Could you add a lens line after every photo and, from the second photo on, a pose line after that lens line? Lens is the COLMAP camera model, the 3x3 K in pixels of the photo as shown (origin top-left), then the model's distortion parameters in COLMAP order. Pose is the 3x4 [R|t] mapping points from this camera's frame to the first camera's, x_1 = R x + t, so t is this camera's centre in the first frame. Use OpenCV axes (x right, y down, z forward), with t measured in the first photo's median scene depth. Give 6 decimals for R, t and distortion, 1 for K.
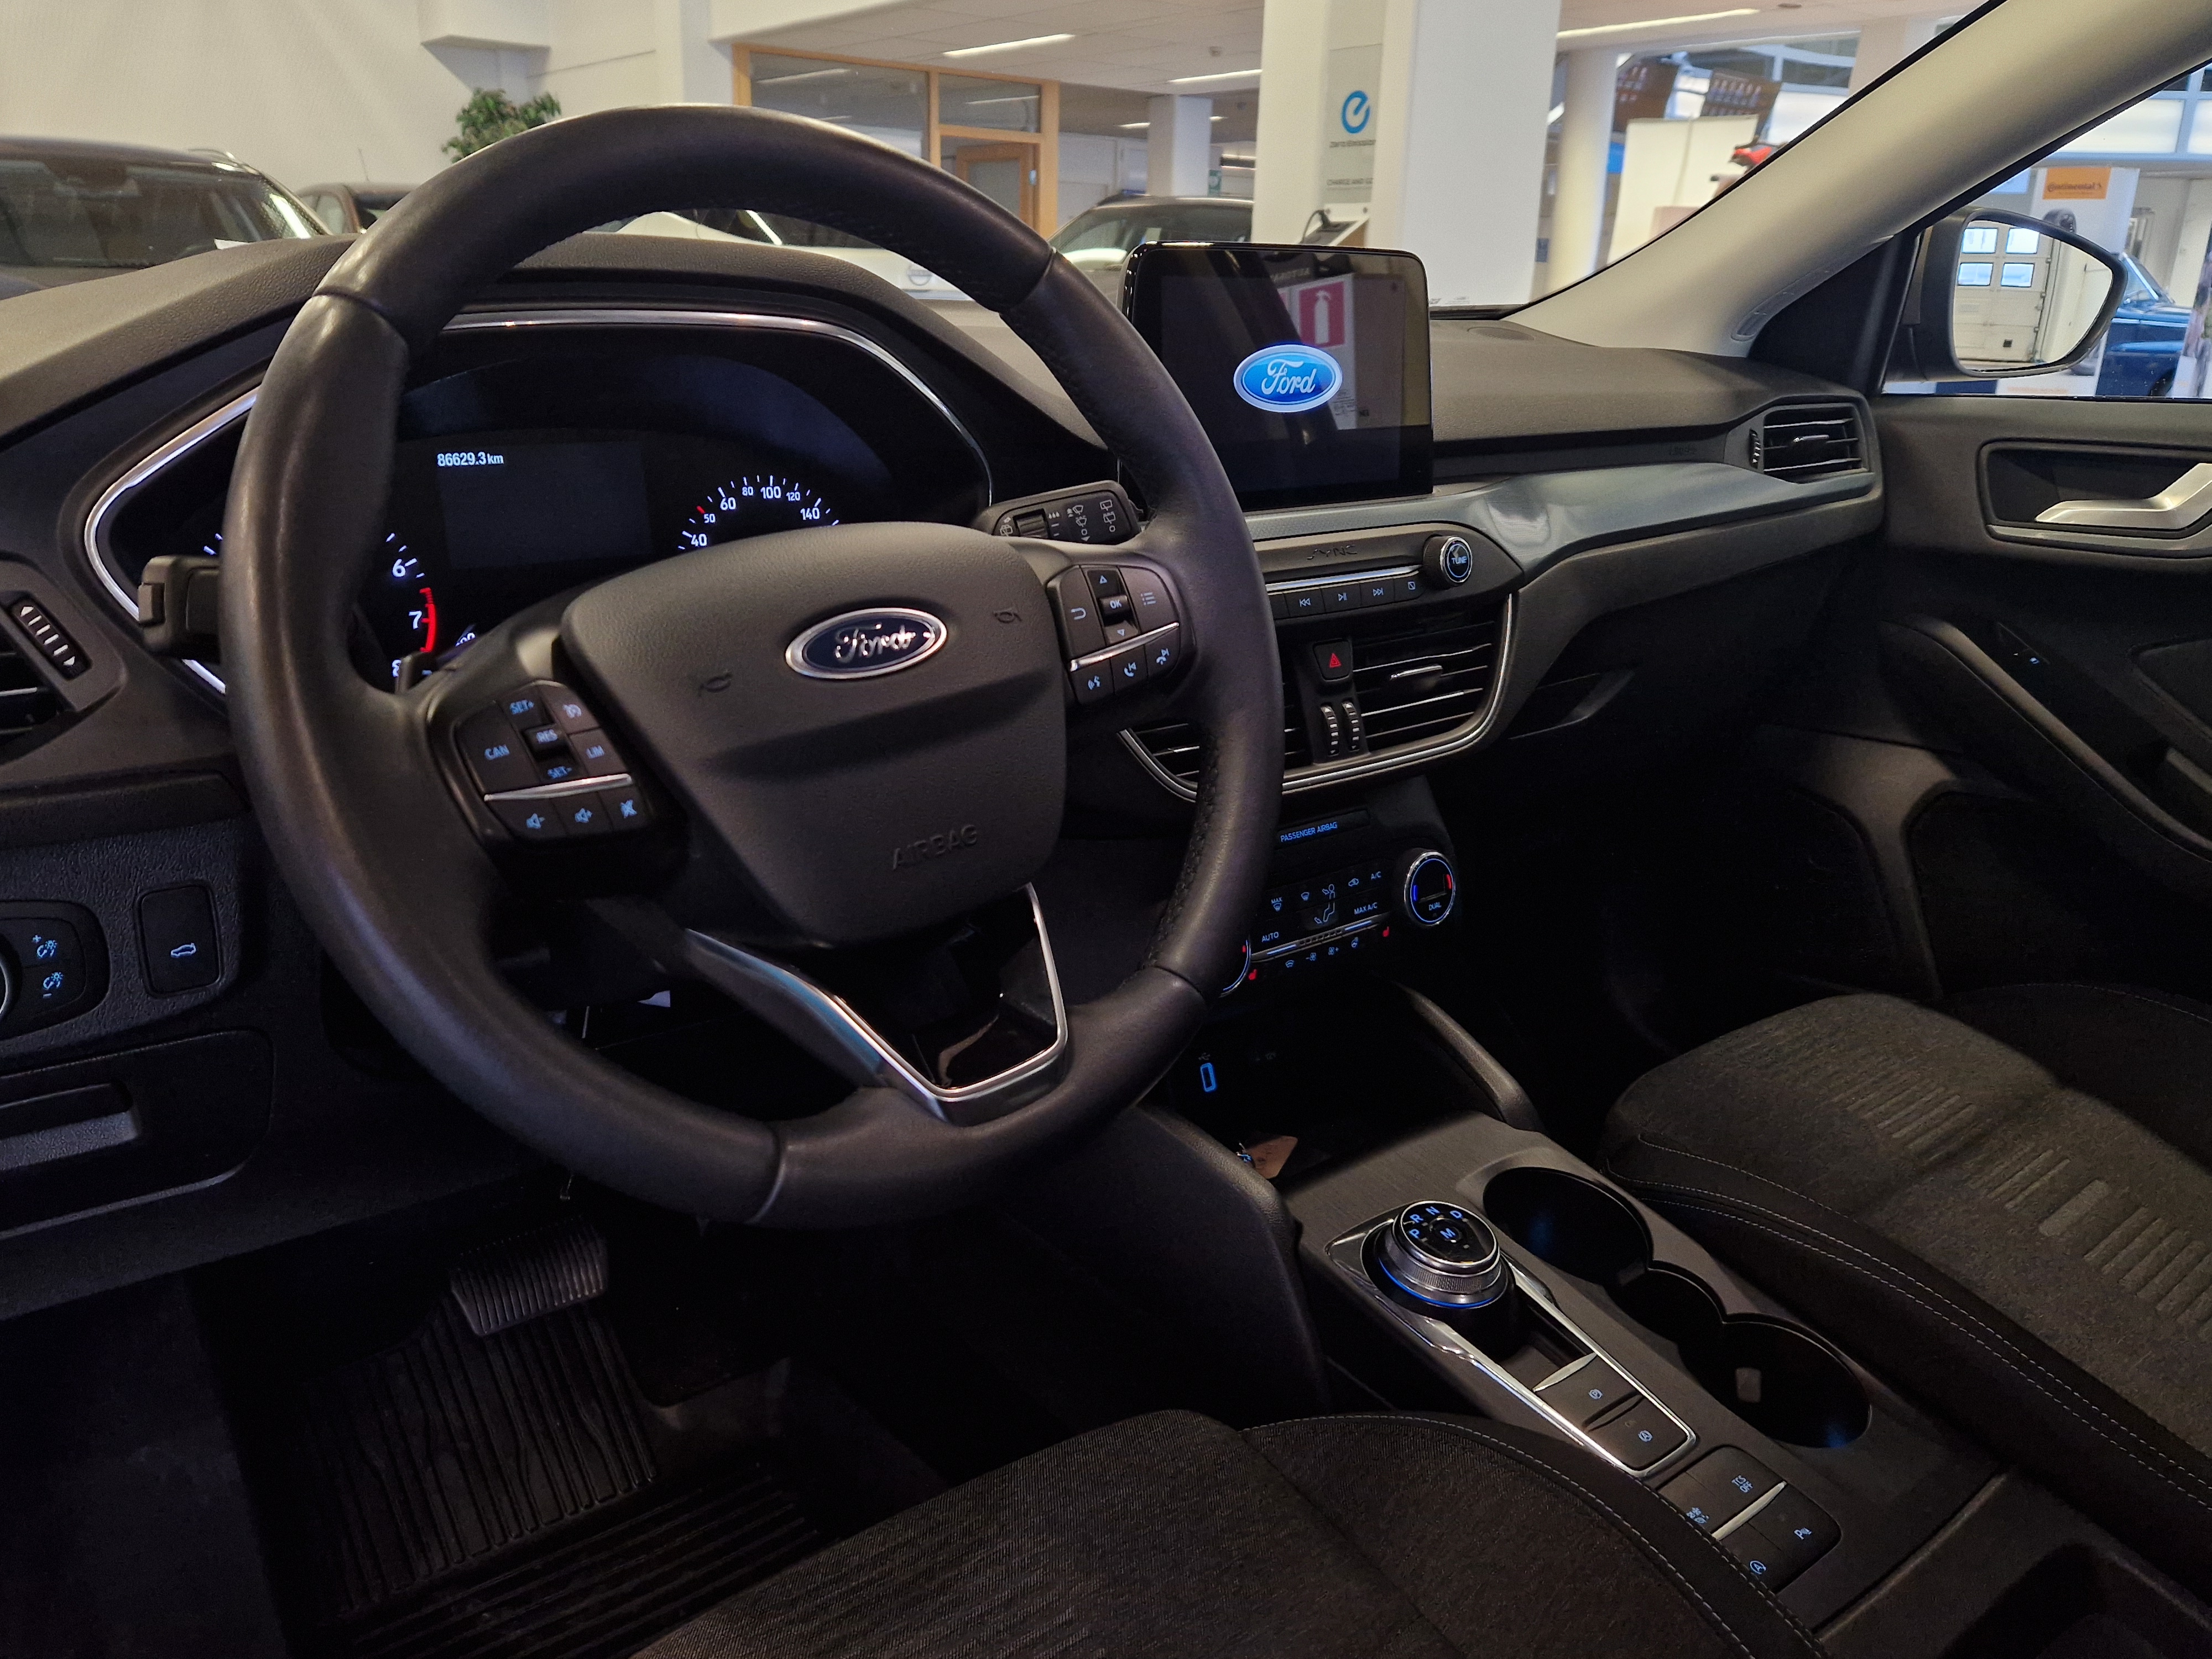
lens RADIAL K [[1588.3, 0, 1106.0], [0, 1588.3, 829.5], [0, 0, 1]] dist [0.041972, -0.001191]
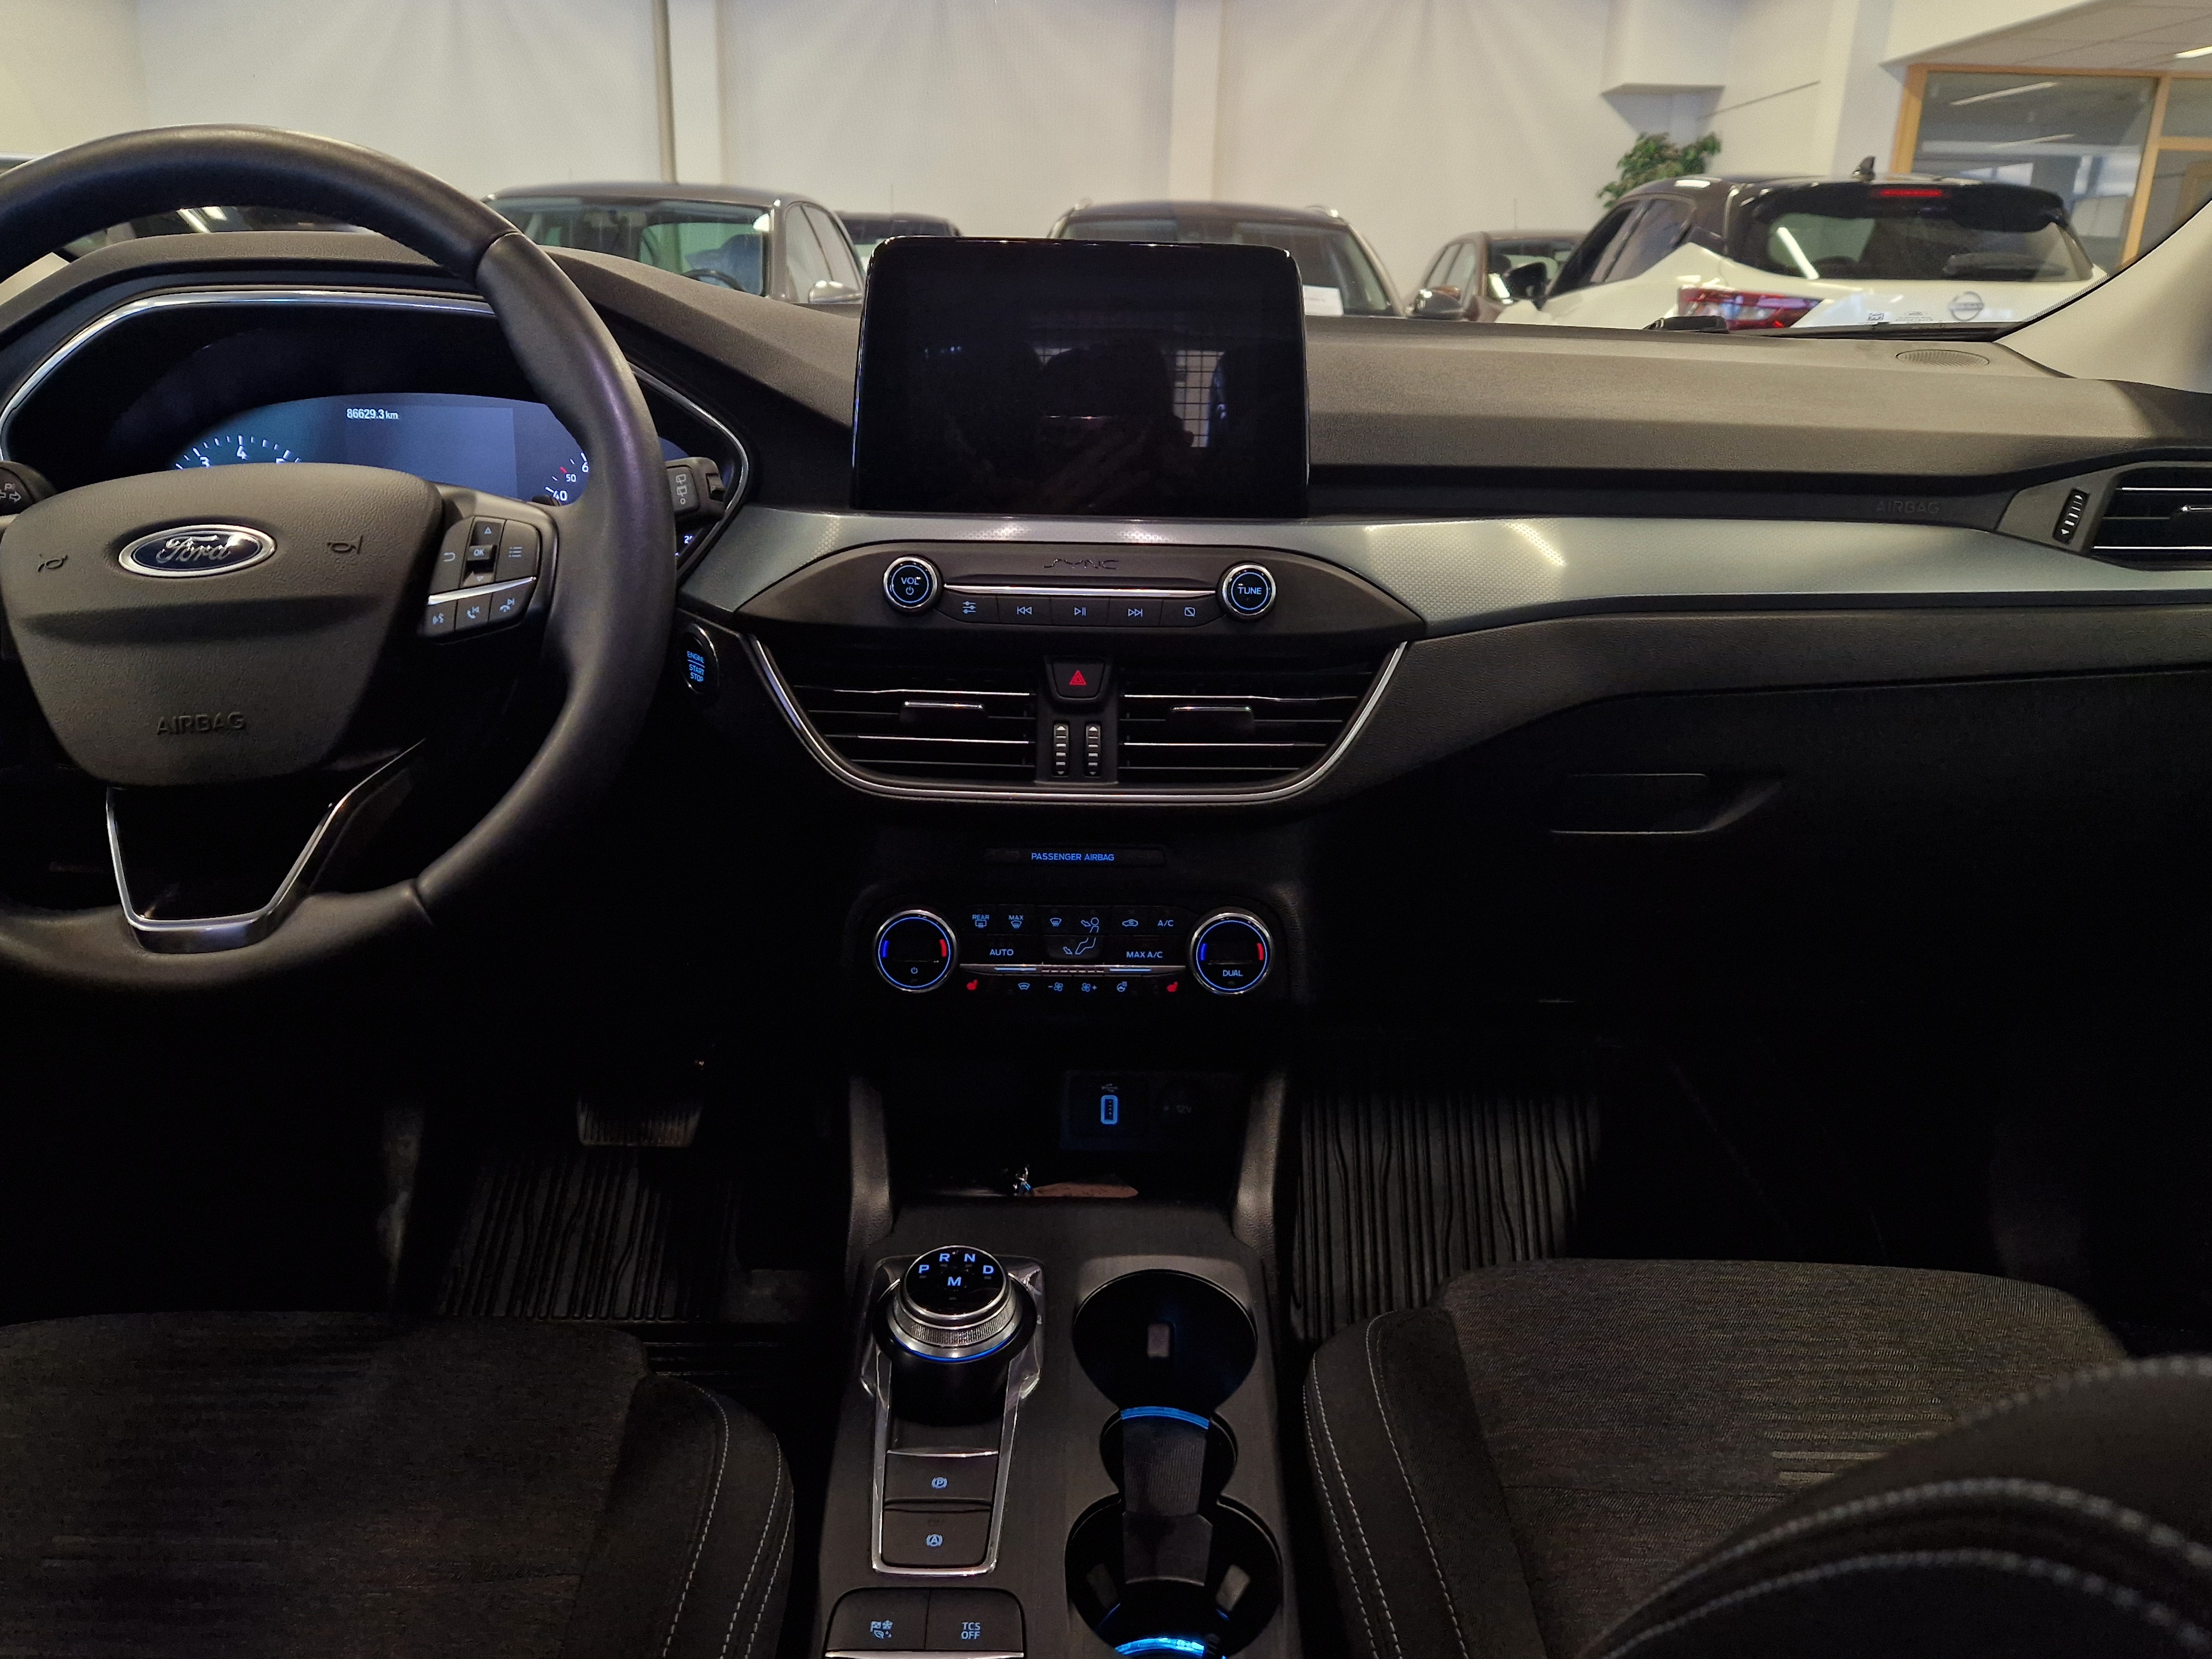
lens RADIAL K [[1601.5, 0, 1107.0], [0, 1601.5, 856.4], [0, 0, 1]] dist [0.064700, -0.073521]
pose [[0.806599, 0.192298, -0.558945, 0.694362], [-0.197393, 0.978947, 0.051941, -0.053756], [0.557165, 0.068436, 0.827577, 0.219241]]
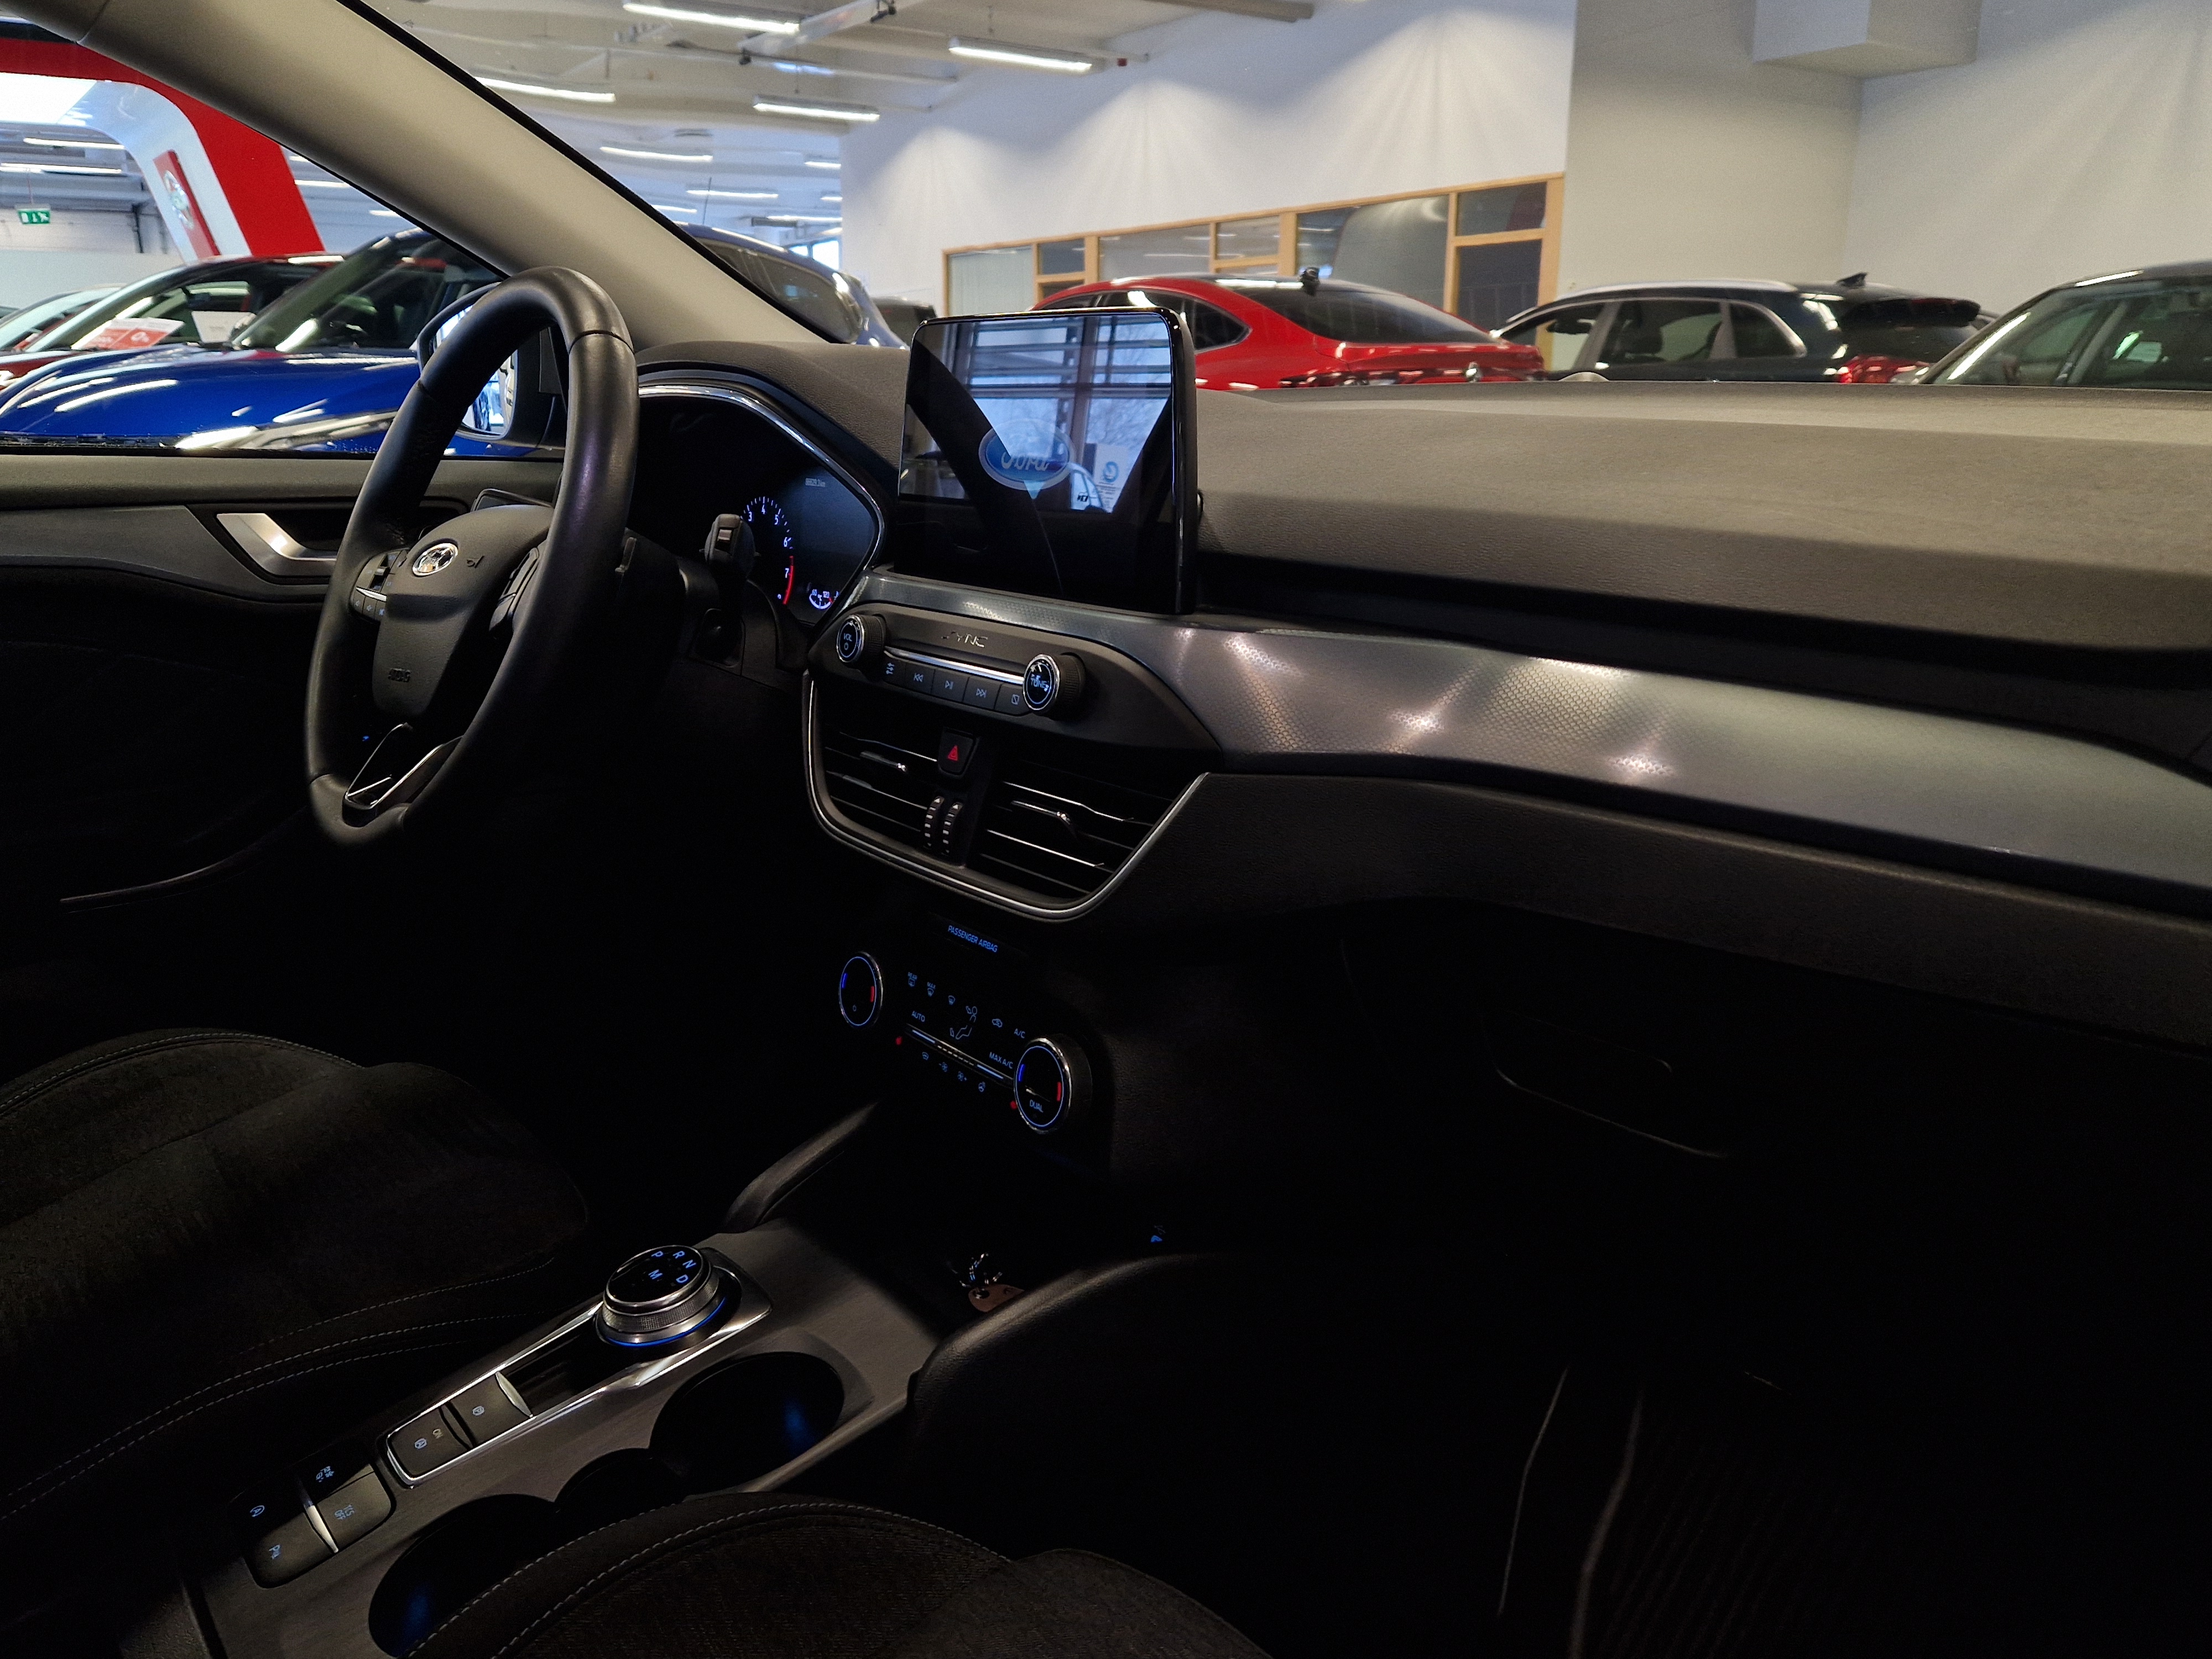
lens RADIAL K [[1728.5, 0, 1106.0], [0, 1728.5, 829.5], [0, 0, 1]] dist [0.029832, -0.002590]
pose [[-0.011254, 0.234846, -0.971968, 1.102962], [-0.308599, 0.923765, 0.226772, -0.312722], [0.951126, 0.302500, 0.062077, 1.010110]]
